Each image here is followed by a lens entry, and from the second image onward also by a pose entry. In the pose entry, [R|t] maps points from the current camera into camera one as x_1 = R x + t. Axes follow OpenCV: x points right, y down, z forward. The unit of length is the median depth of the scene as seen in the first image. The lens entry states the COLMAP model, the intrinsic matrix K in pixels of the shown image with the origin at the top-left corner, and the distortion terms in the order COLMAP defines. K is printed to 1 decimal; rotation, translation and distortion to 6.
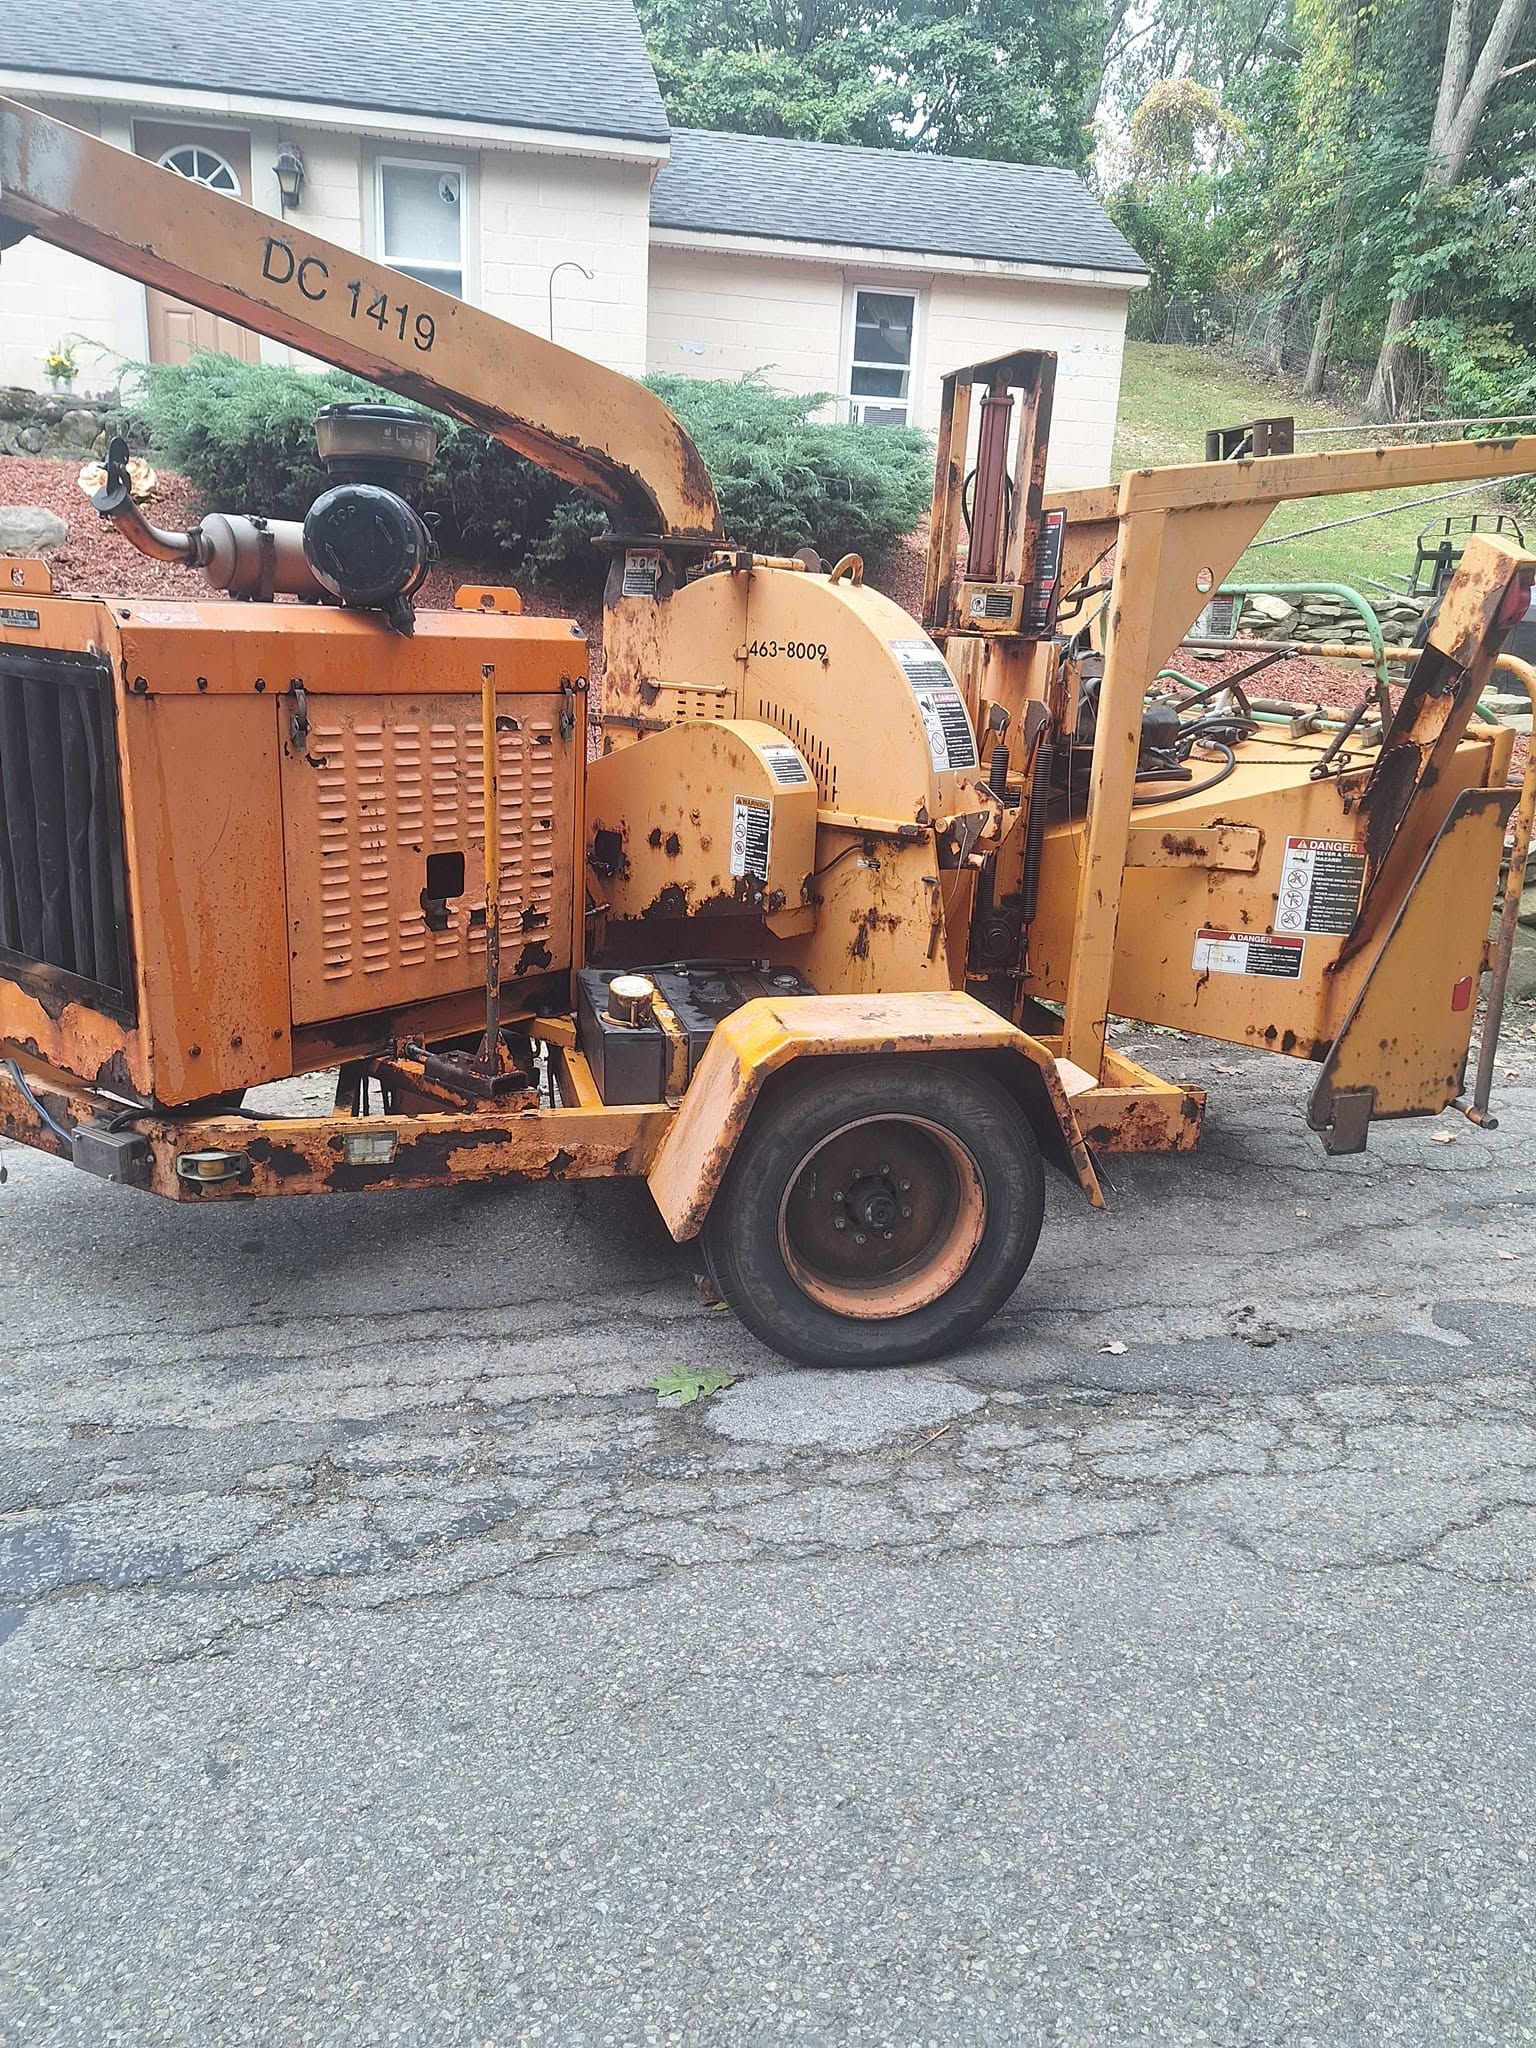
lens RADIAL K [[1391.3, 0, 768.0], [0, 1391.3, 1024.0], [0, 0, 1]] dist [0.080652, -0.071348]
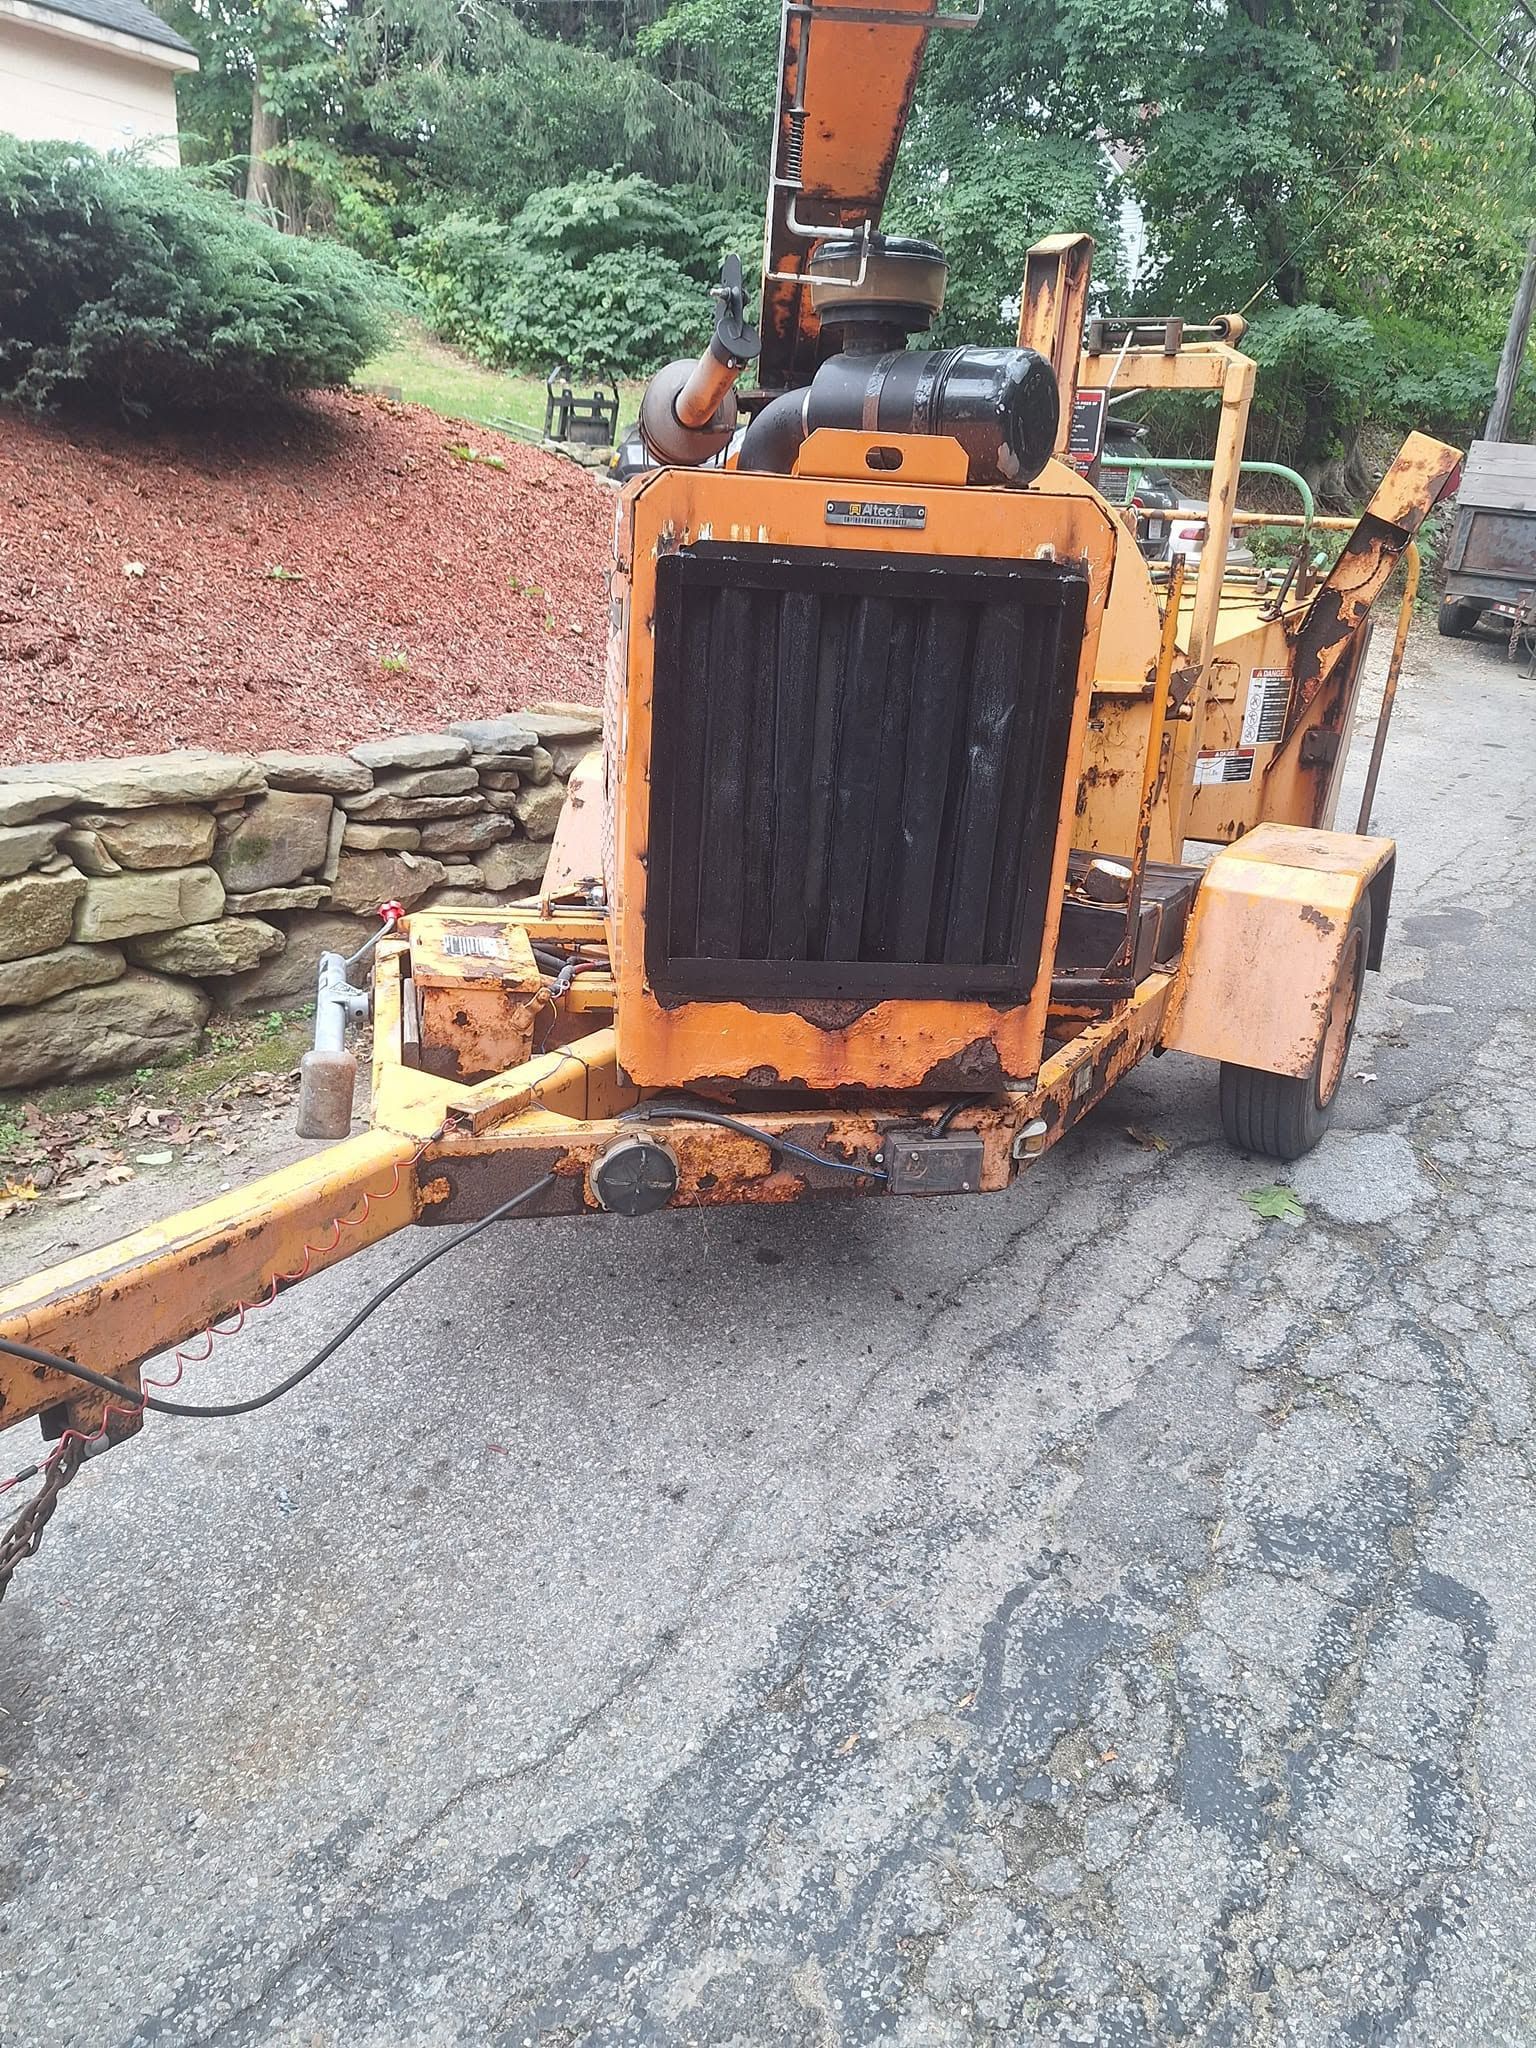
lens RADIAL K [[1404.9, 0, 756.7], [0, 1404.9, 1017.5], [0, 0, 1]] dist [0.065576, -0.069215]
pose [[0.712026, -0.244392, 0.658249, -0.869689], [0.174342, 0.969649, 0.171422, -0.126120], [-0.680165, -0.007297, 0.733023, 0.367597]]
